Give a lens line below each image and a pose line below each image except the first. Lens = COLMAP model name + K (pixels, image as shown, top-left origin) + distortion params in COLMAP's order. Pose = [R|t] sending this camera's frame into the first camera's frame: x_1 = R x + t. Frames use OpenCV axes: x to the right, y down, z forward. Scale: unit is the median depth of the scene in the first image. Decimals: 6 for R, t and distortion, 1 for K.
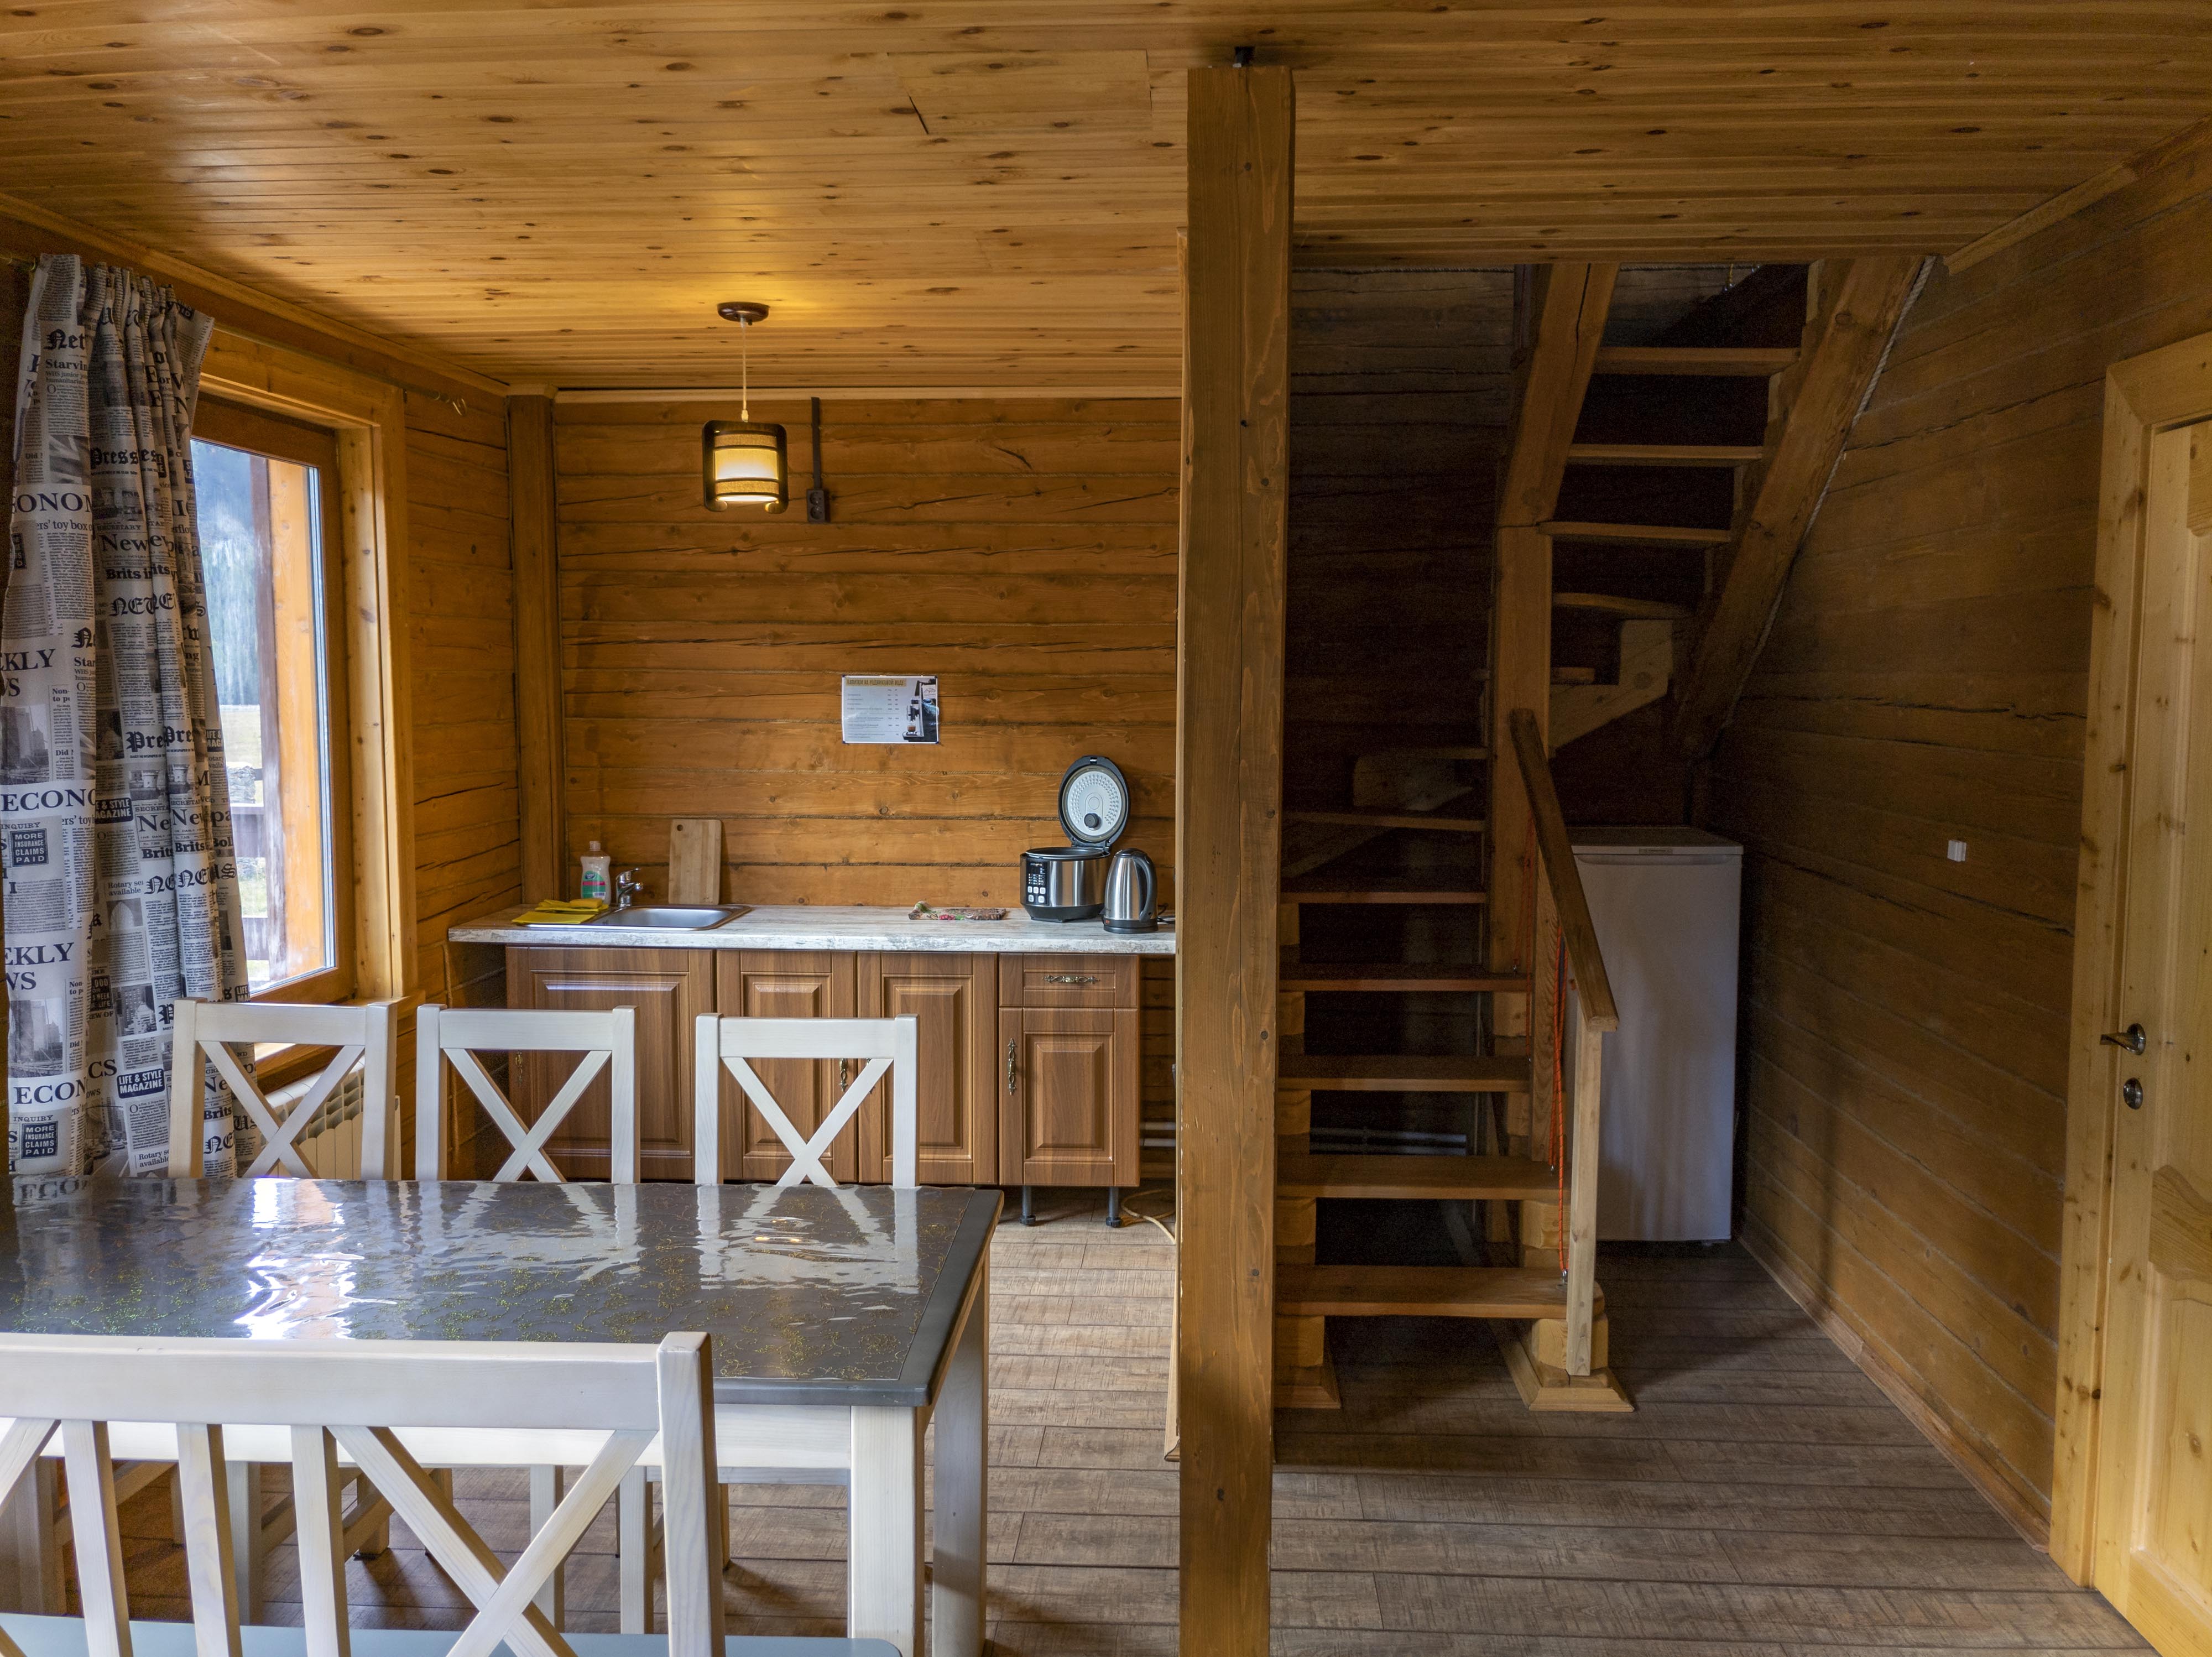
lens RADIAL K [[1726.5, 0, 1109.7], [0, 1726.5, 819.2], [0, 0, 1]] dist [0.030470, -0.027610]
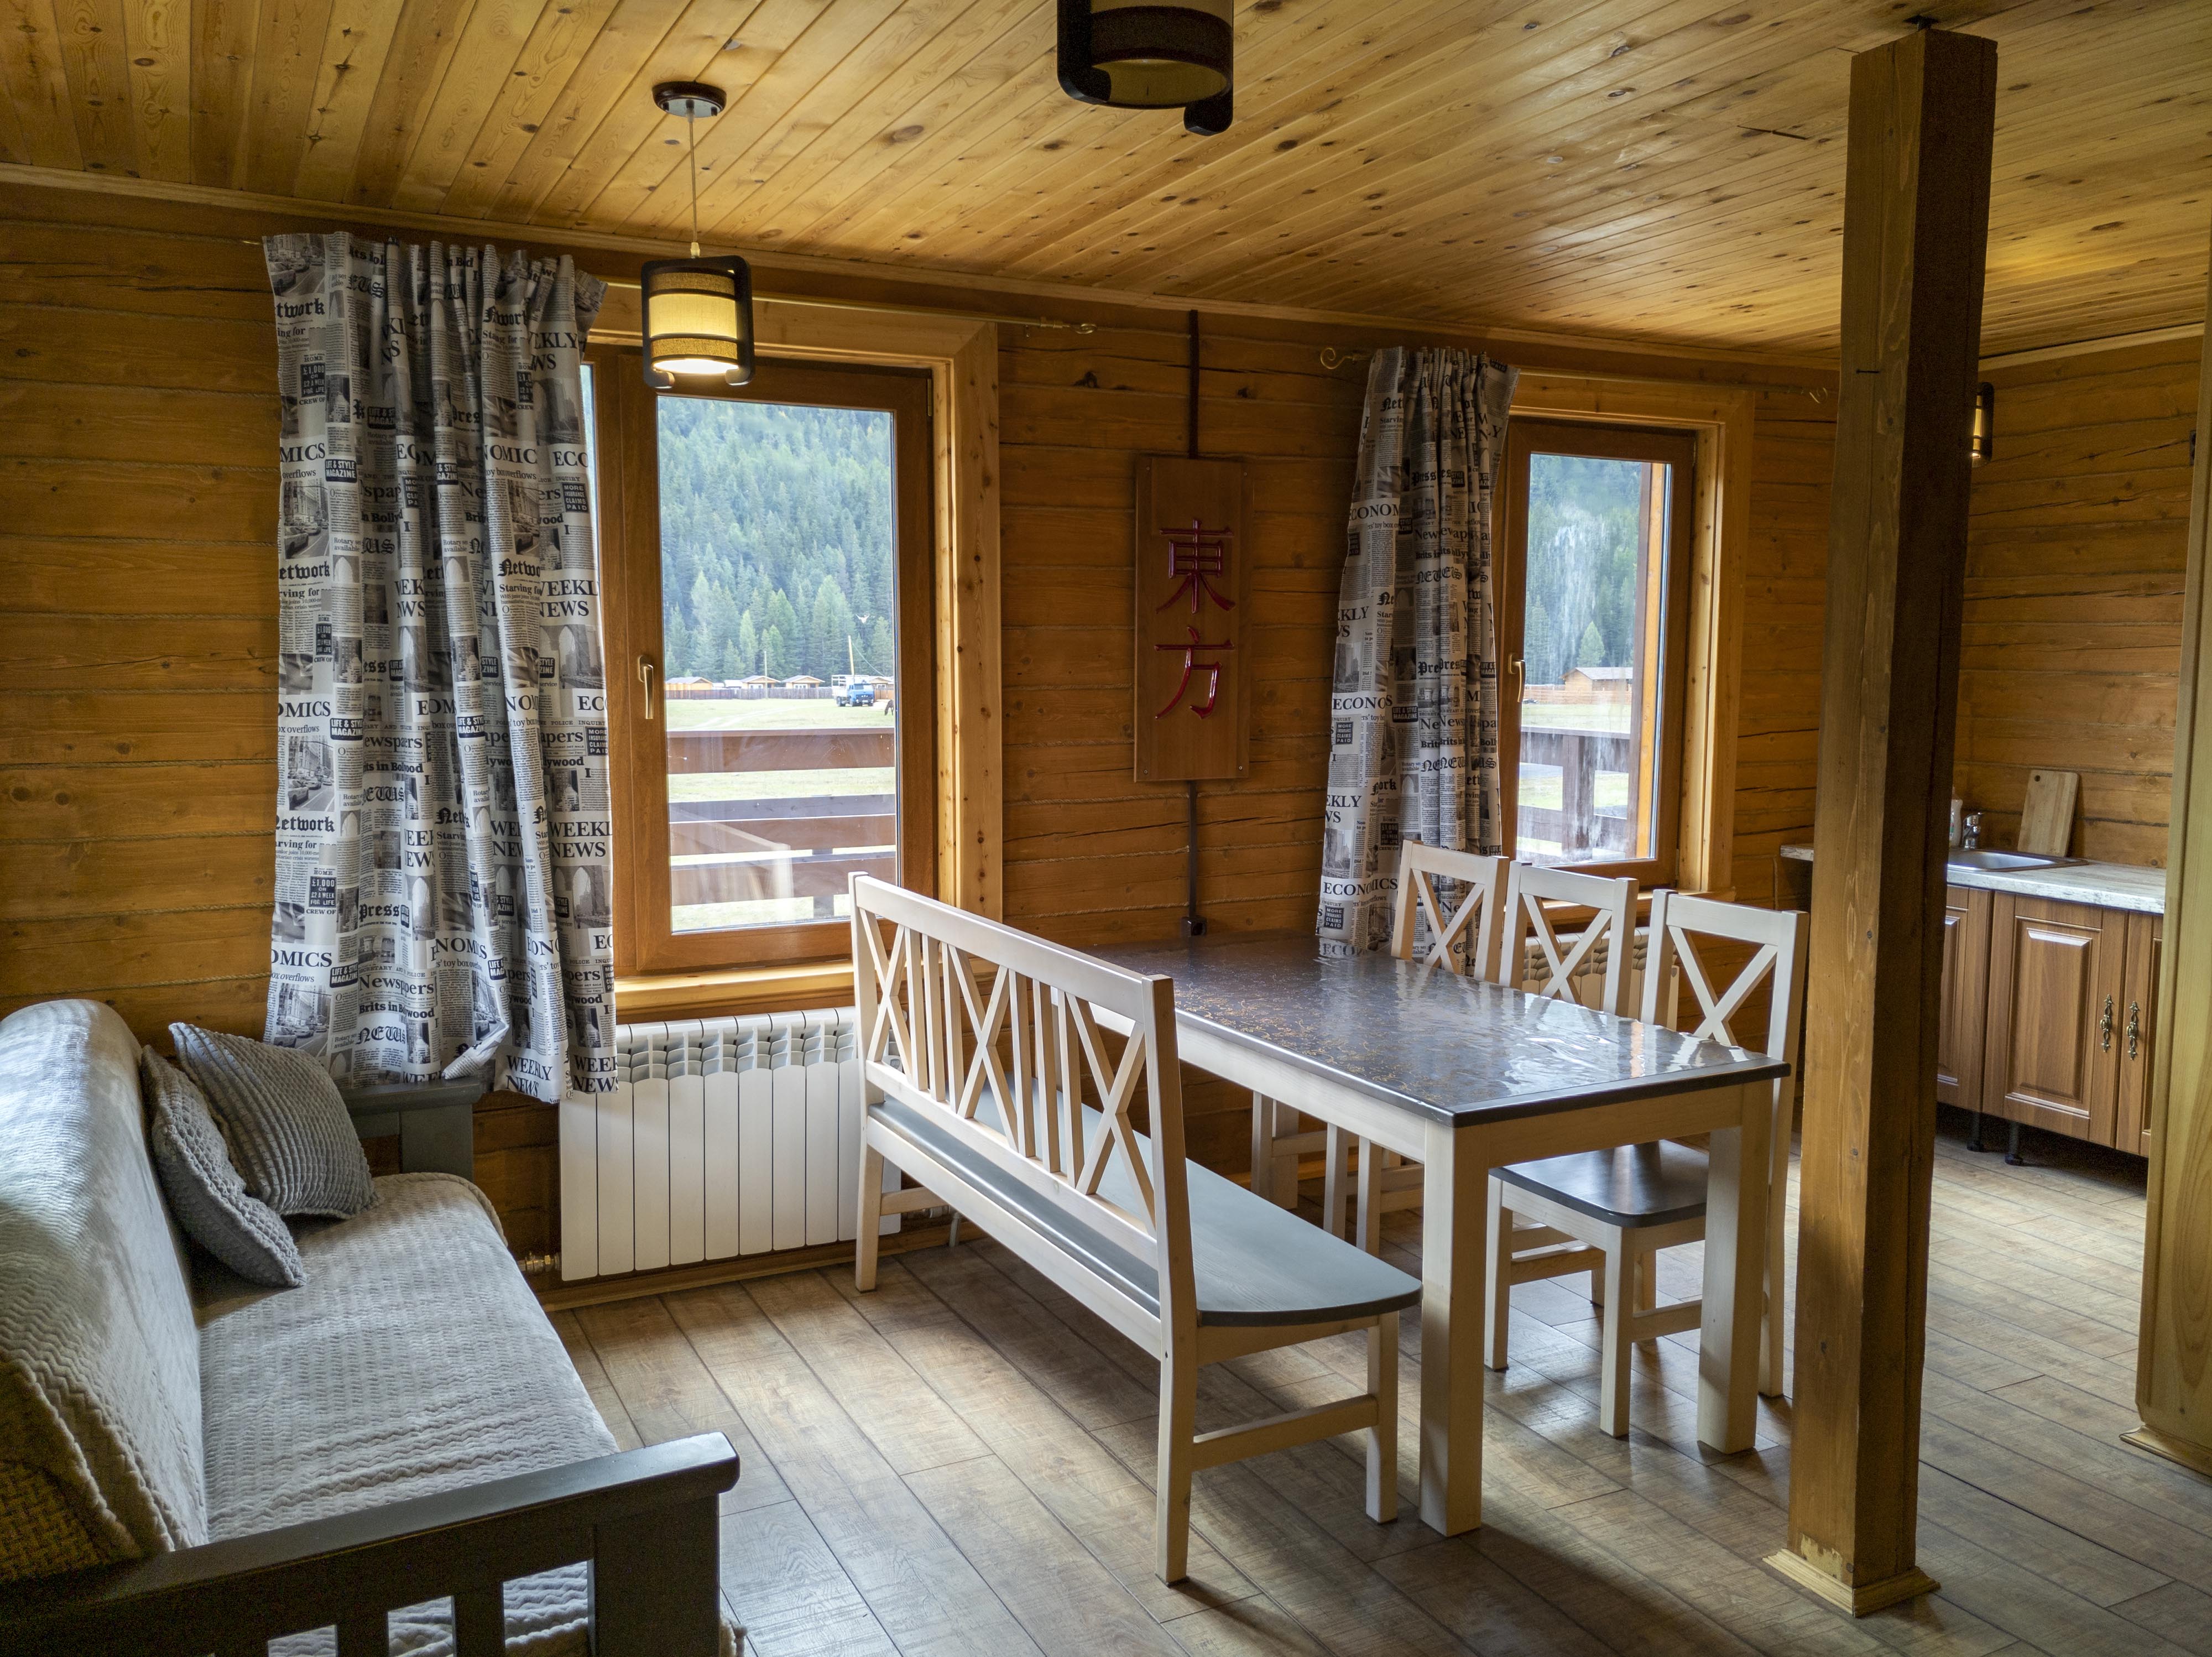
lens RADIAL K [[1726.5, 0, 1122.7], [0, 1726.5, 821.8], [0, 0, 1]] dist [0.030470, -0.027610]
pose [[0.505666, 0.087763, -0.858254, 0.584659], [-0.075998, 0.995476, 0.057018, 0.021109], [0.859376, 0.036393, 0.510048, 0.029741]]
